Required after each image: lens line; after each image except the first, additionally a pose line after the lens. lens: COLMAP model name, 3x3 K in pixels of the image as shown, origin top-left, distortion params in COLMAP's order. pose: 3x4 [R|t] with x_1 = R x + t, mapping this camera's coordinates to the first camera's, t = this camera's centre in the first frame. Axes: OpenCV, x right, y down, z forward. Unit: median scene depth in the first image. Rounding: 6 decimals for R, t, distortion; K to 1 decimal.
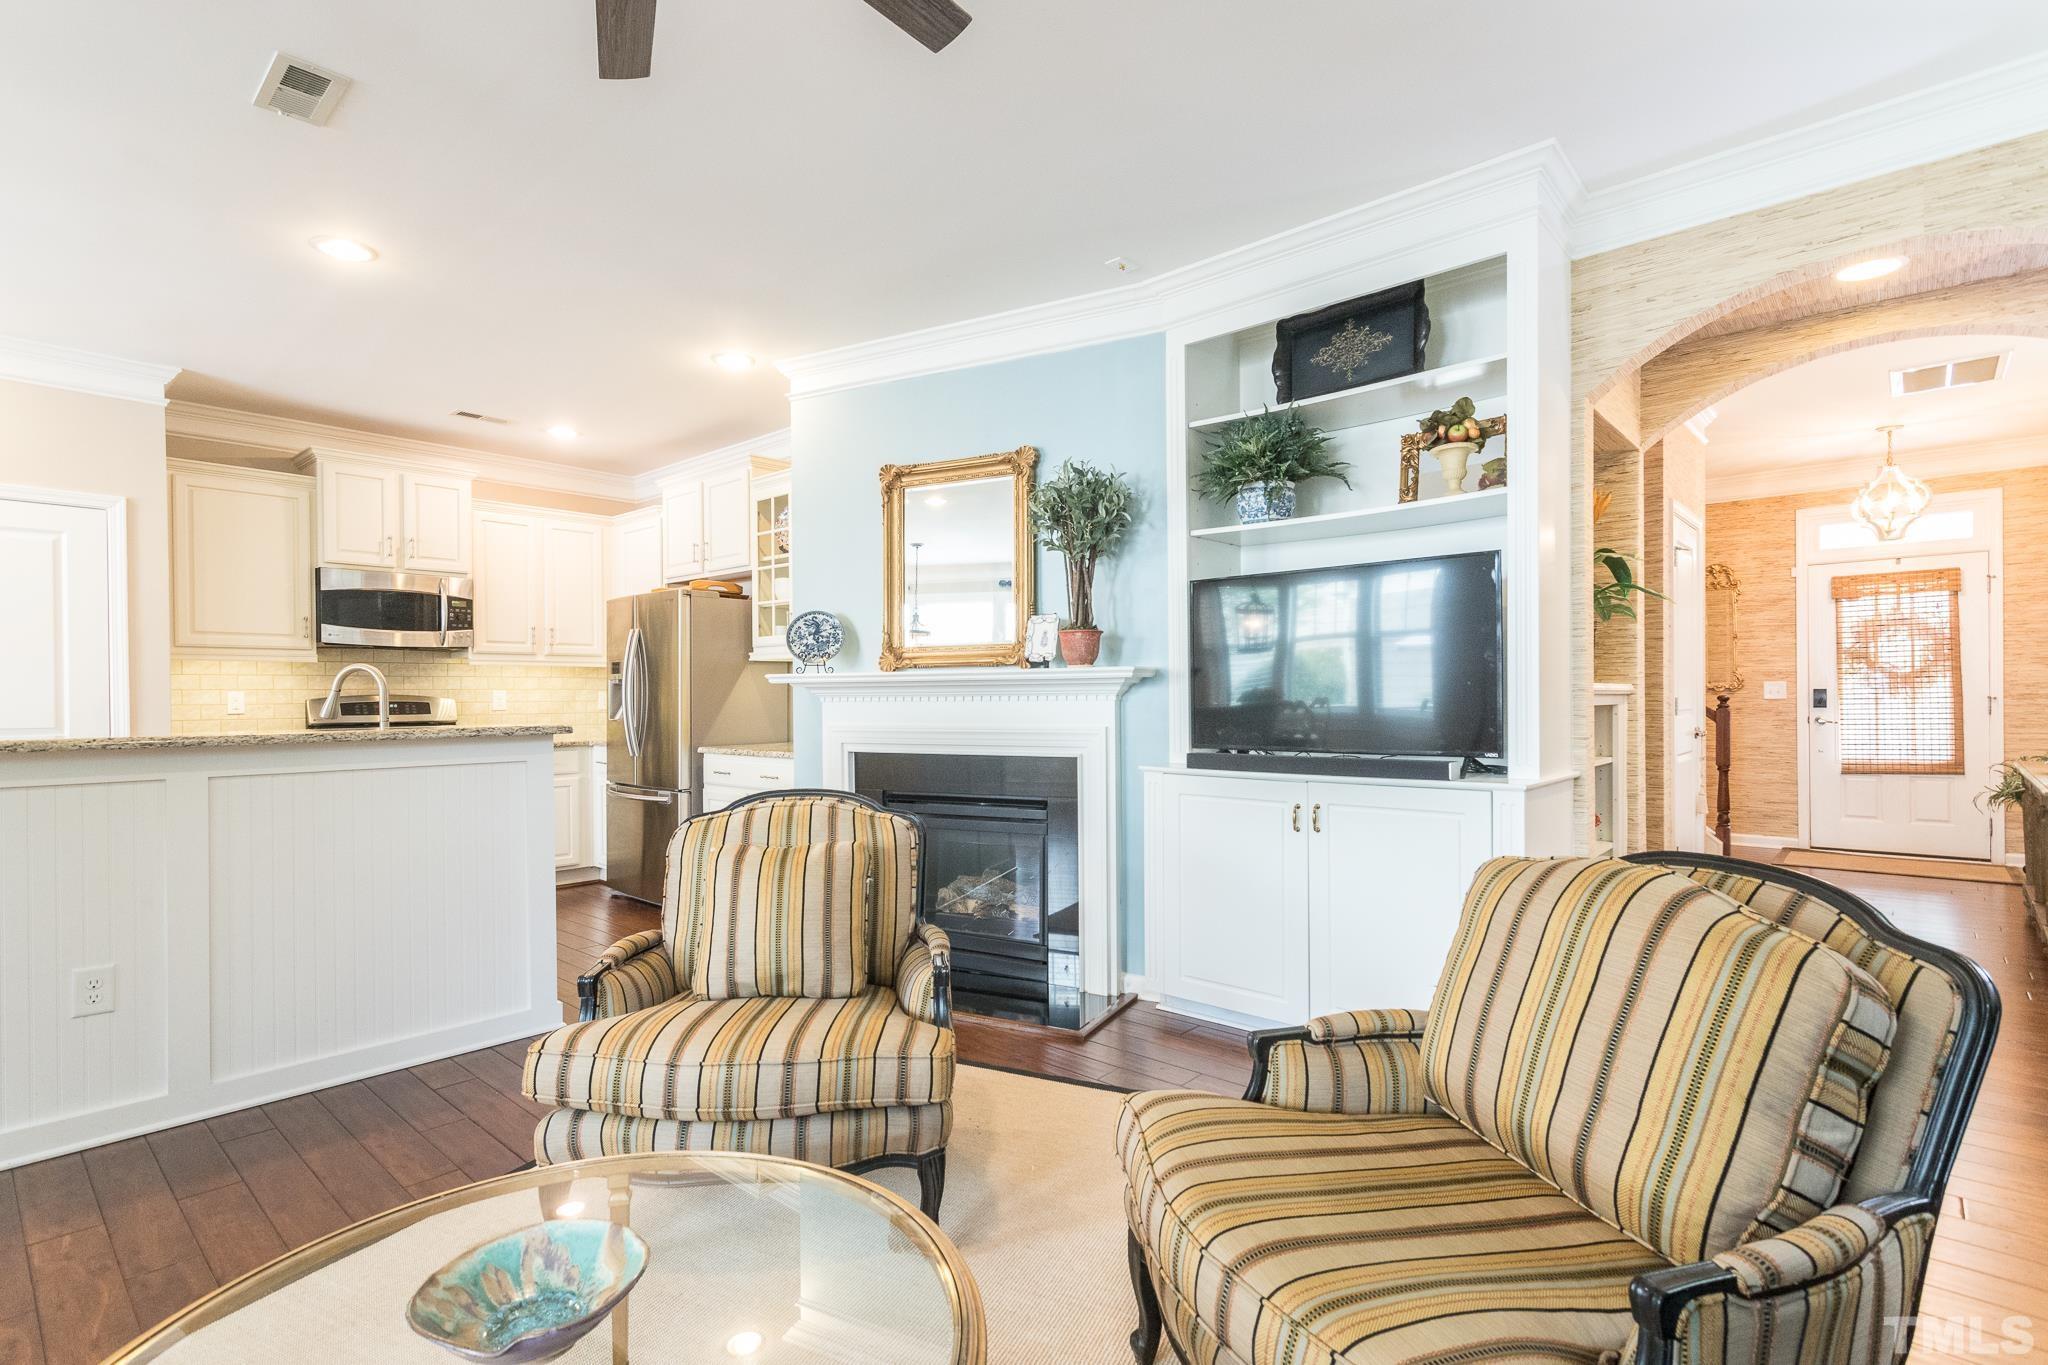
lens RADIAL K [[978.5, 0, 1019.2], [0, 978.5, 702.3], [0, 0, 1]] dist [0.003386, 0.001303]
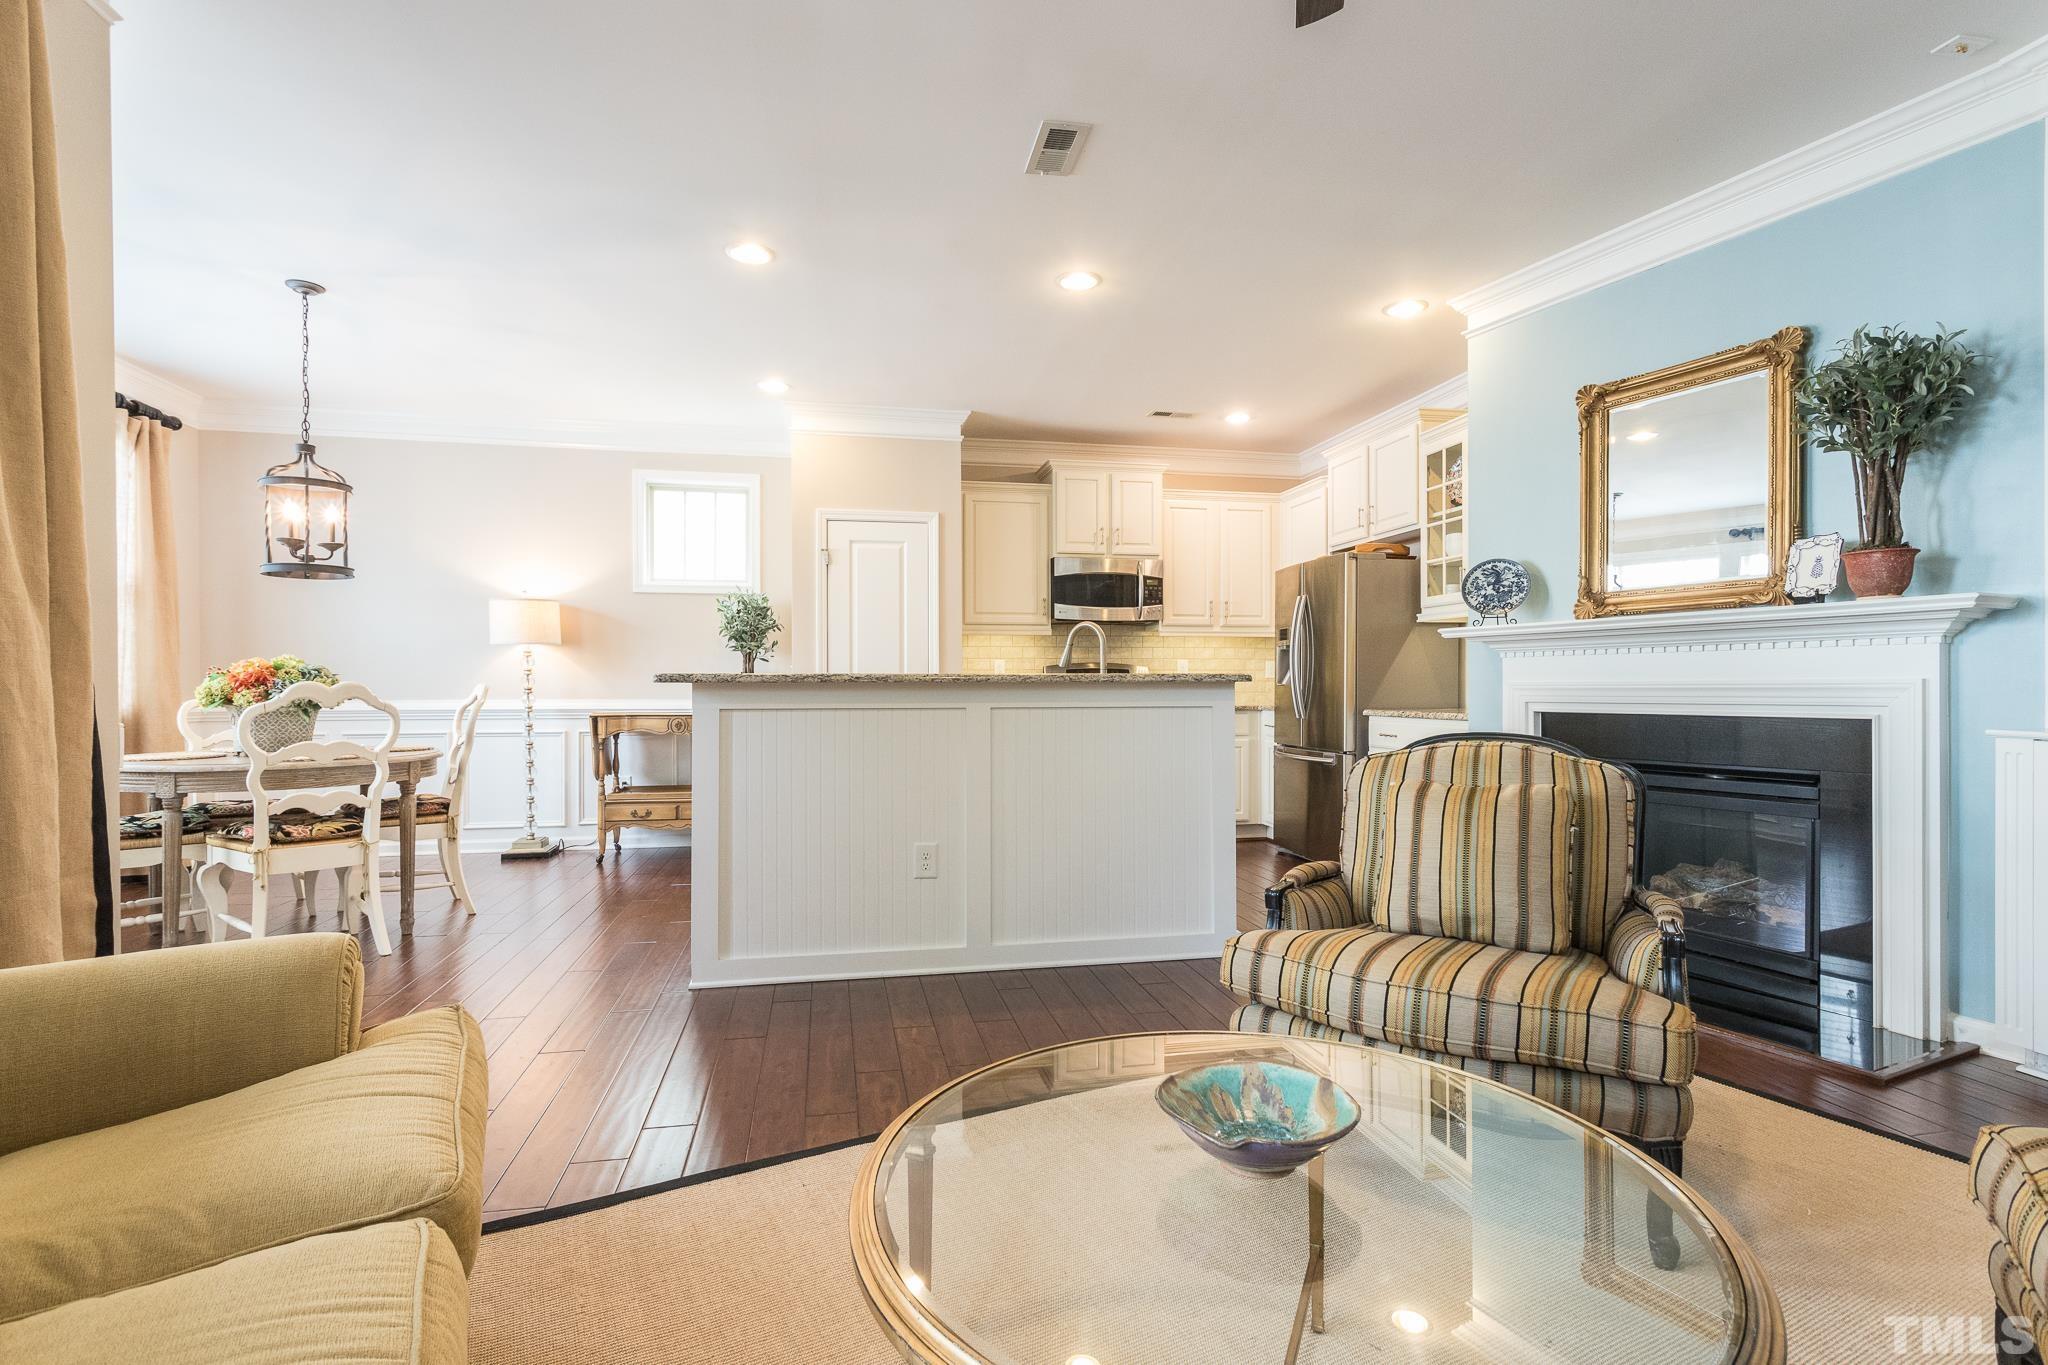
lens RADIAL K [[978.5, 0, 1028.2], [0, 978.5, 690.5], [0, 0, 1]] dist [0.003386, 0.001303]
pose [[0.805214, 0.006558, -0.592948, -0.018049], [-0.007486, 0.999972, 0.000895, 0.041628], [0.592937, 0.003718, 0.805240, -0.006976]]
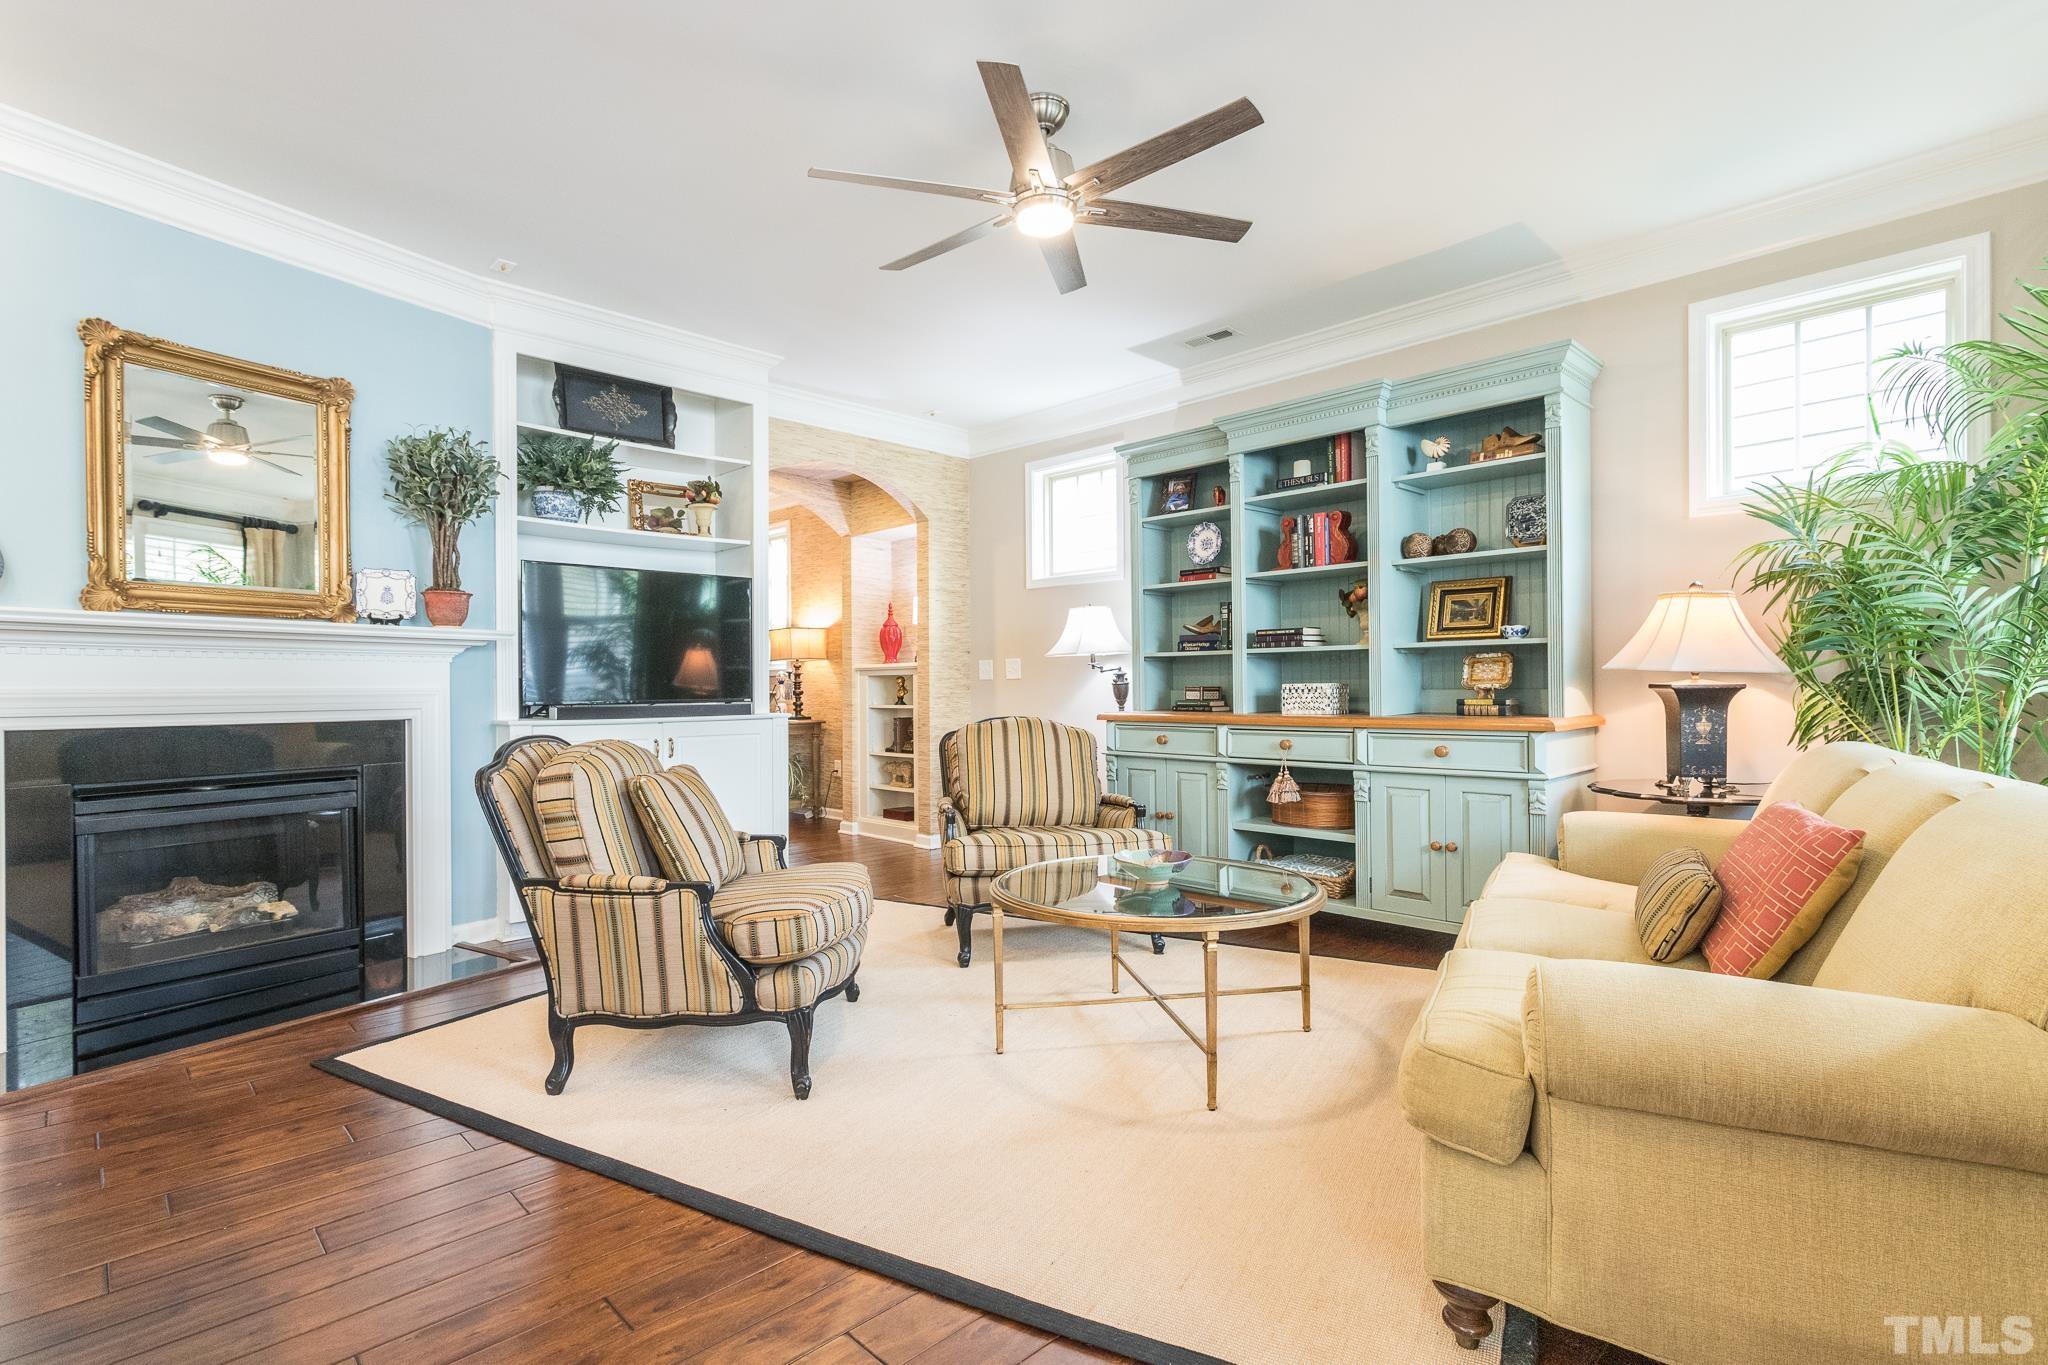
lens RADIAL K [[978.5, 0, 1029.5], [0, 978.5, 688.8], [0, 0, 1]] dist [0.003386, 0.001303]
pose [[0.059819, 0.004801, 0.998198, -0.971319], [0.008661, 0.999948, -0.005328, 0.040214], [-0.998172, 0.008964, 0.059775, 0.352013]]
